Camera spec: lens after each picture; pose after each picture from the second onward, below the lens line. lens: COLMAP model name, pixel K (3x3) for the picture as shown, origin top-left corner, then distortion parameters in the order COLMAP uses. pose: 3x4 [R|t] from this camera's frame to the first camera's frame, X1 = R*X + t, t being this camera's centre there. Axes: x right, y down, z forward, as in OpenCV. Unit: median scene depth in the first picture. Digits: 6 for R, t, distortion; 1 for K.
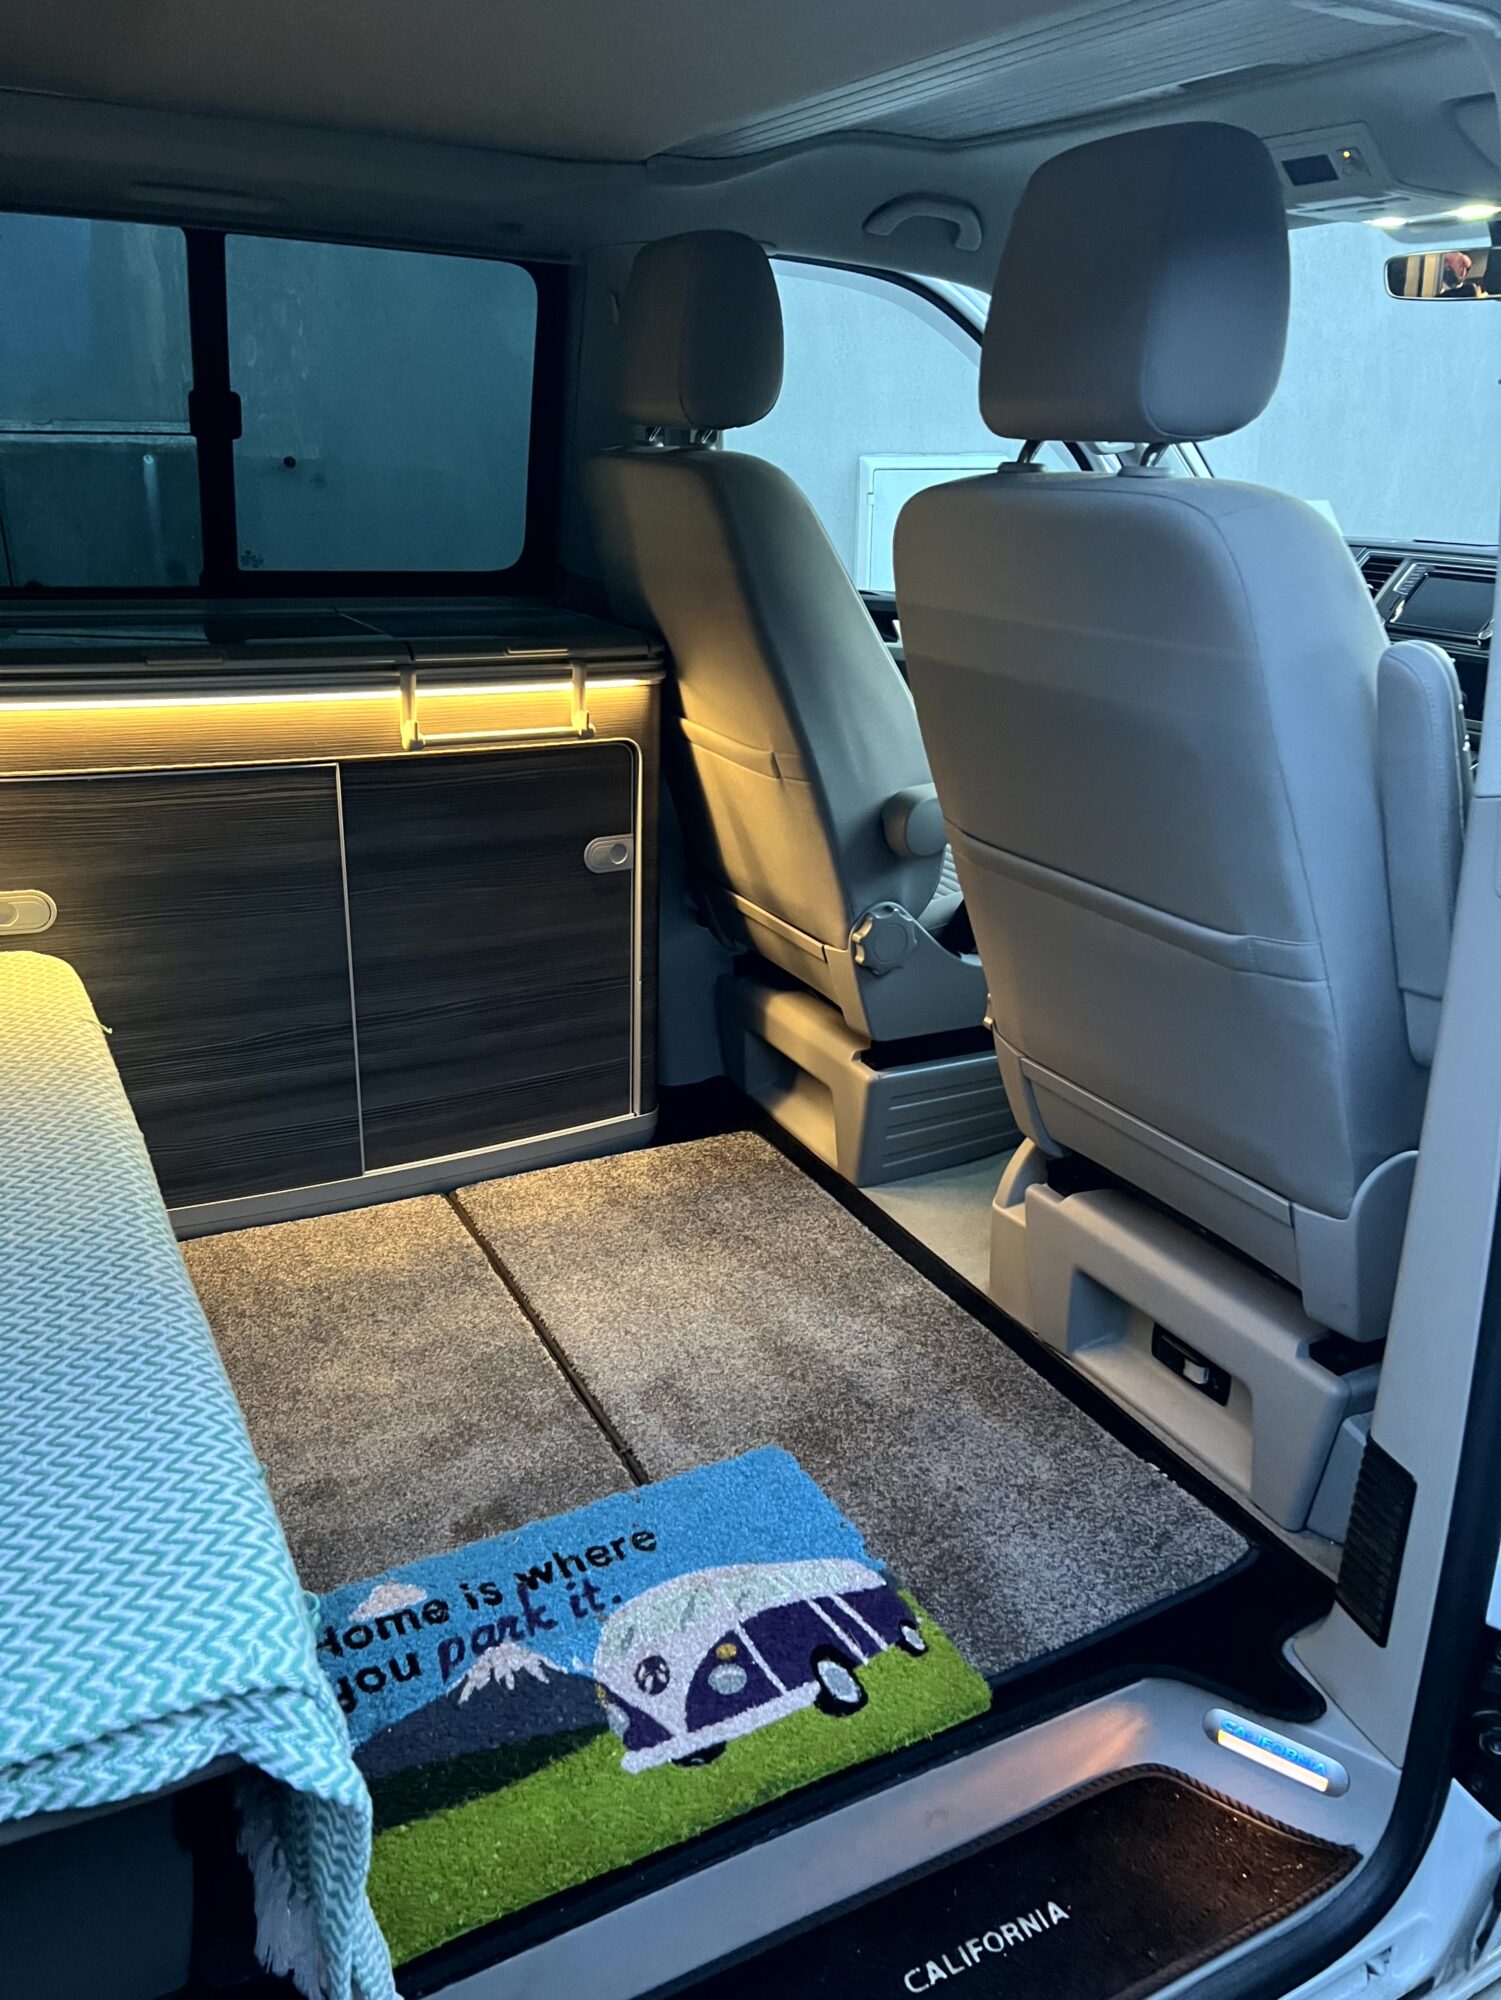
lens RADIAL K [[1504.1, 0, 752.0], [0, 1504.1, 992.1], [0, 0, 1]] dist [0.058331, -0.082711]
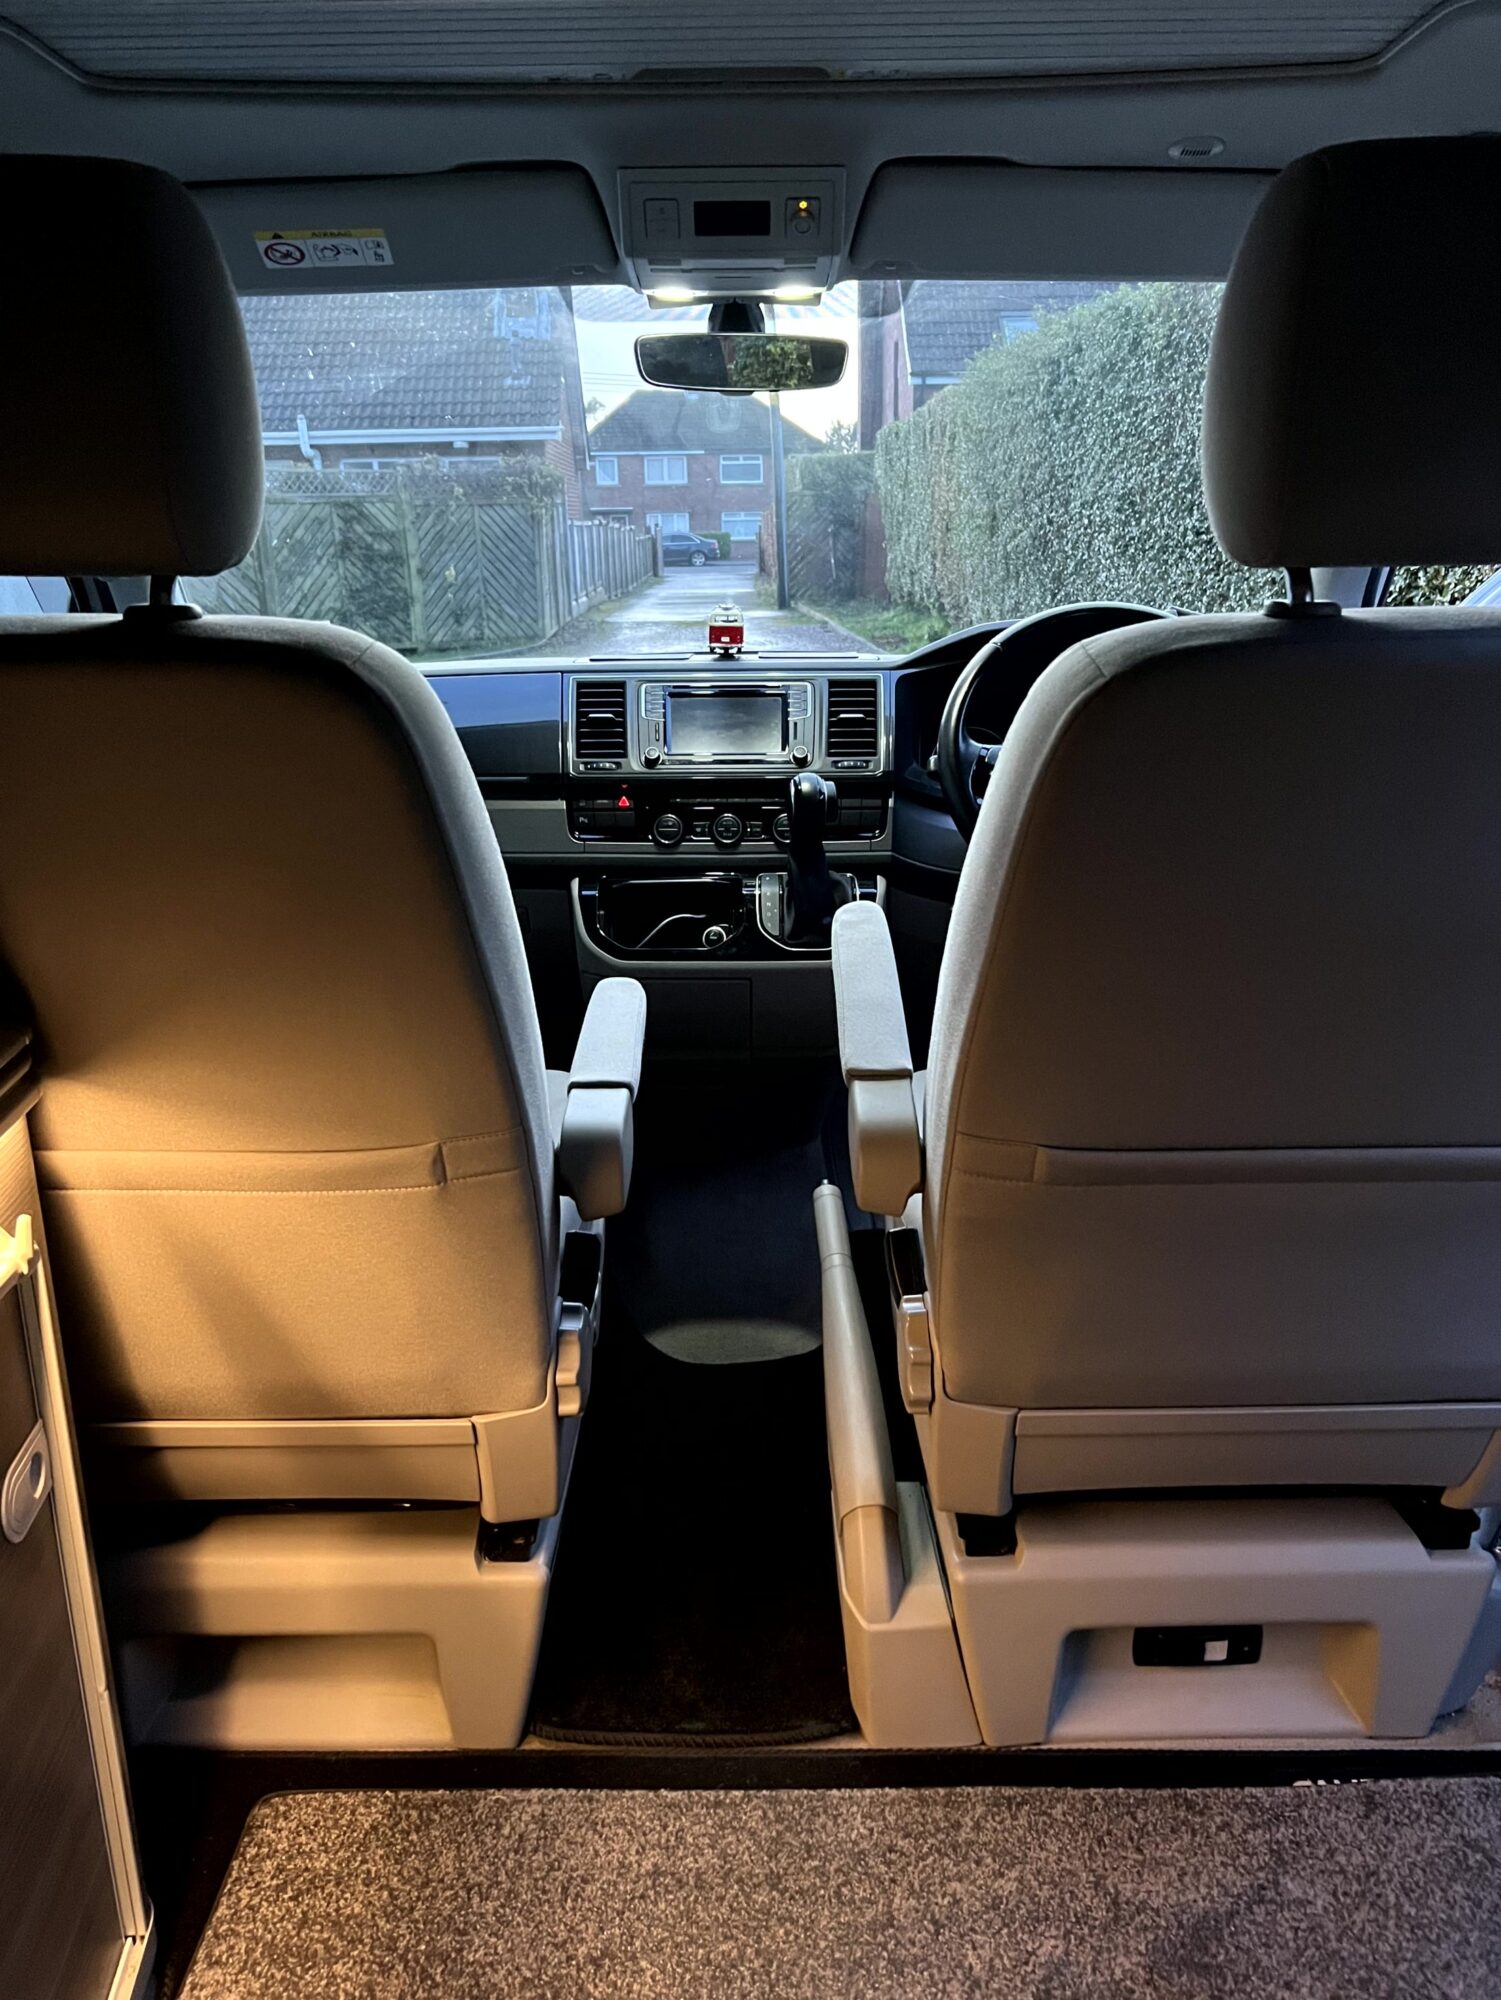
lens RADIAL K [[1504.1, 0, 752.0], [0, 1504.1, 992.1], [0, 0, 1]] dist [0.058331, -0.082711]
pose [[0.459749, -0.277733, 0.843502, -0.381720], [0.320244, 0.937778, 0.134226, -0.250921], [-0.828296, 0.208417, 0.520084, 0.624840]]
